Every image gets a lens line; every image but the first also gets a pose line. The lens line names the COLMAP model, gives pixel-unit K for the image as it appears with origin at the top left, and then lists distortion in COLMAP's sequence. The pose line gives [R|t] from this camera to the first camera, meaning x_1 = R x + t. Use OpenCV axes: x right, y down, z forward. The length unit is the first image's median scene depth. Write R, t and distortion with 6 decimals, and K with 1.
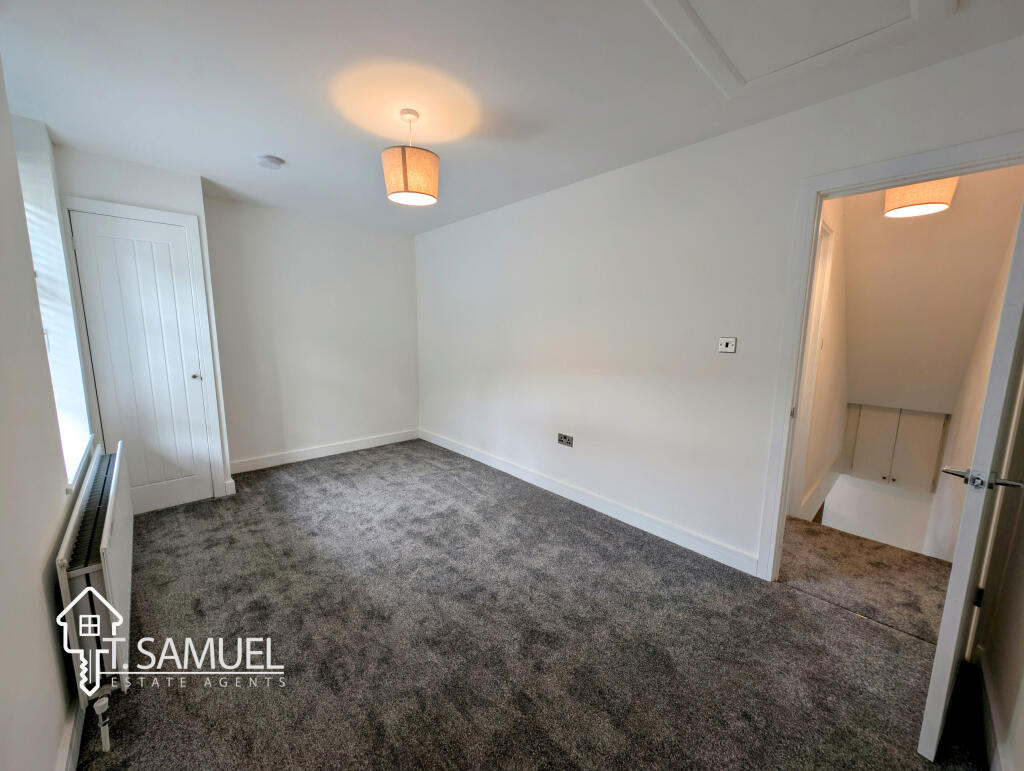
lens RADIAL K [[363.3, 0, 507.6], [0, 363.3, 380.5], [0, 0, 1]] dist [0.006163, -0.001423]
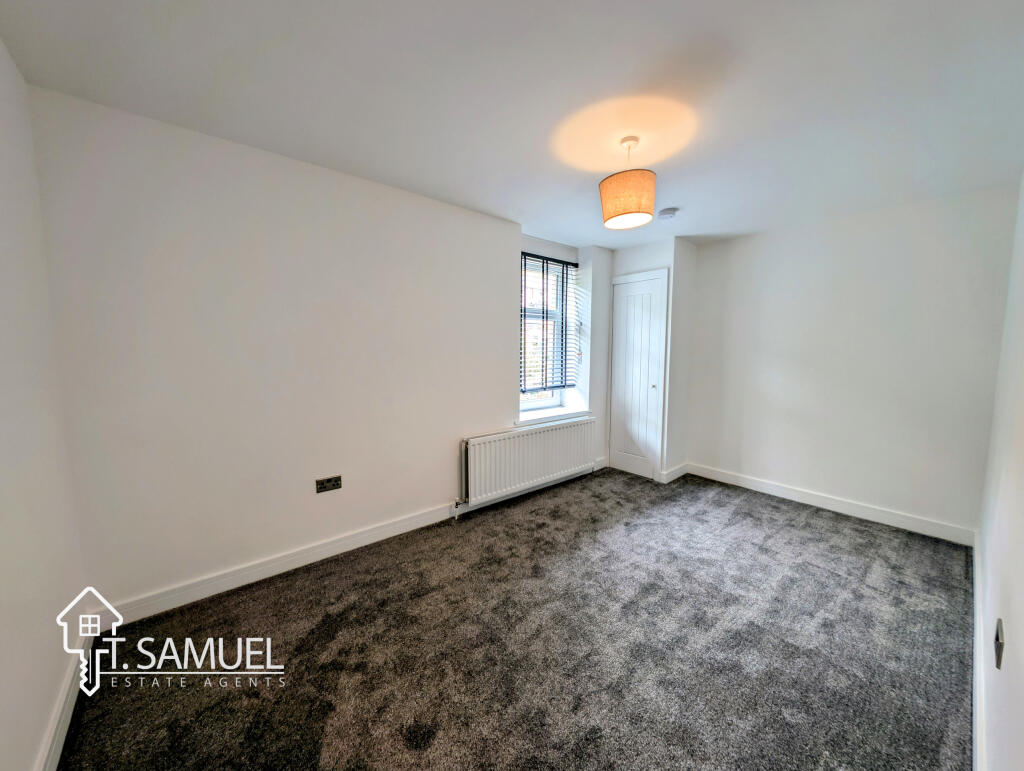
lens RADIAL K [[363.3, 0, 512.5], [0, 363.3, 381.8], [0, 0, 1]] dist [0.006163, -0.001423]
pose [[-0.000848, 0.072535, -0.997365, 0.451721], [-0.140155, 0.987513, 0.071938, -0.046212], [0.990129, 0.139847, 0.009329, 0.427375]]
